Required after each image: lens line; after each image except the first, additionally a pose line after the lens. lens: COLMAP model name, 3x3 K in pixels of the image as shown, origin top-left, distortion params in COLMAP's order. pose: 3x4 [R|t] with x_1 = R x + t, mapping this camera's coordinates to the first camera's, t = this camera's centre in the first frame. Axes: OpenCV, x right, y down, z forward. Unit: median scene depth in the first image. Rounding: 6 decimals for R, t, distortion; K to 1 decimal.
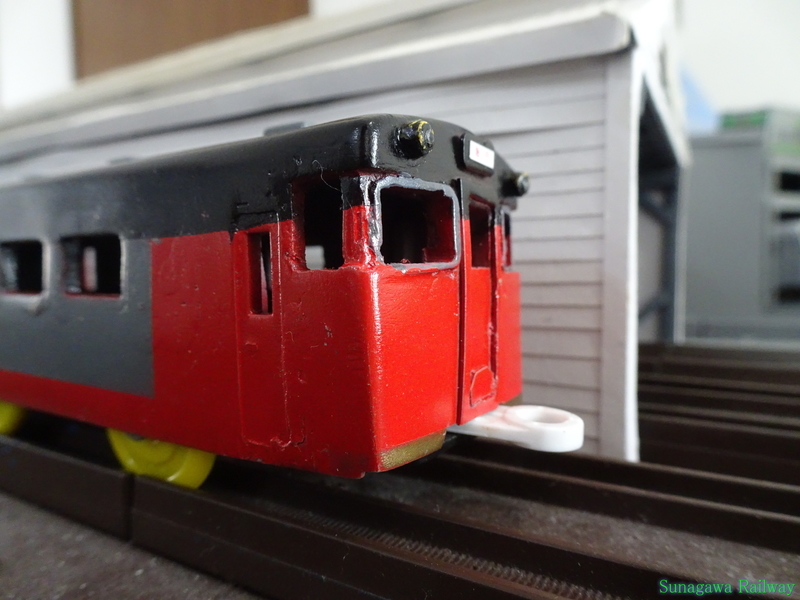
lens RADIAL K [[567.7, 0, 400.0], [0, 567.7, 300.0], [0, 0, 1]] dist [0.000234, -0.007642]
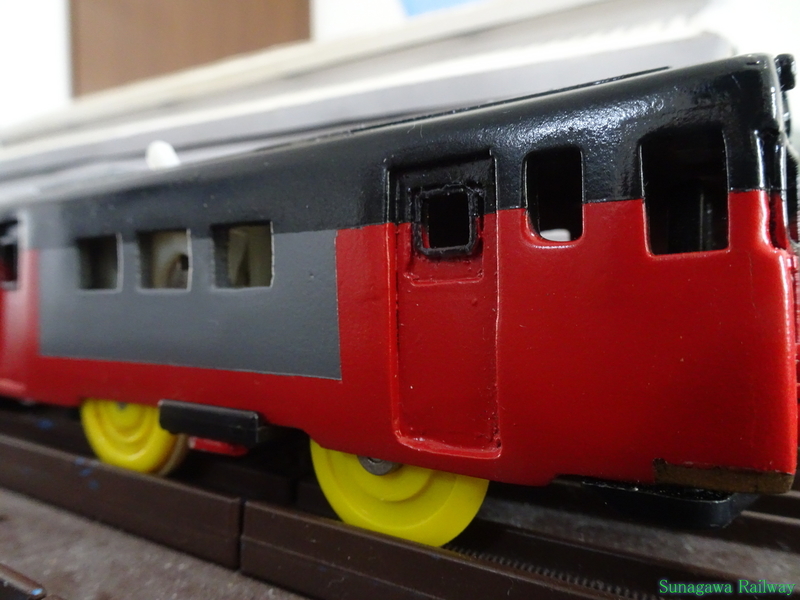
lens RADIAL K [[558.0, 0, 399.7], [0, 558.0, 312.0], [0, 0, 1]] dist [-0.003620, -0.008637]
pose [[0.999673, 0.007665, 0.024393, -0.226346], [-0.007623, 0.999969, -0.001798, -0.011184], [-0.024406, 0.001612, 0.999701, 0.051755]]
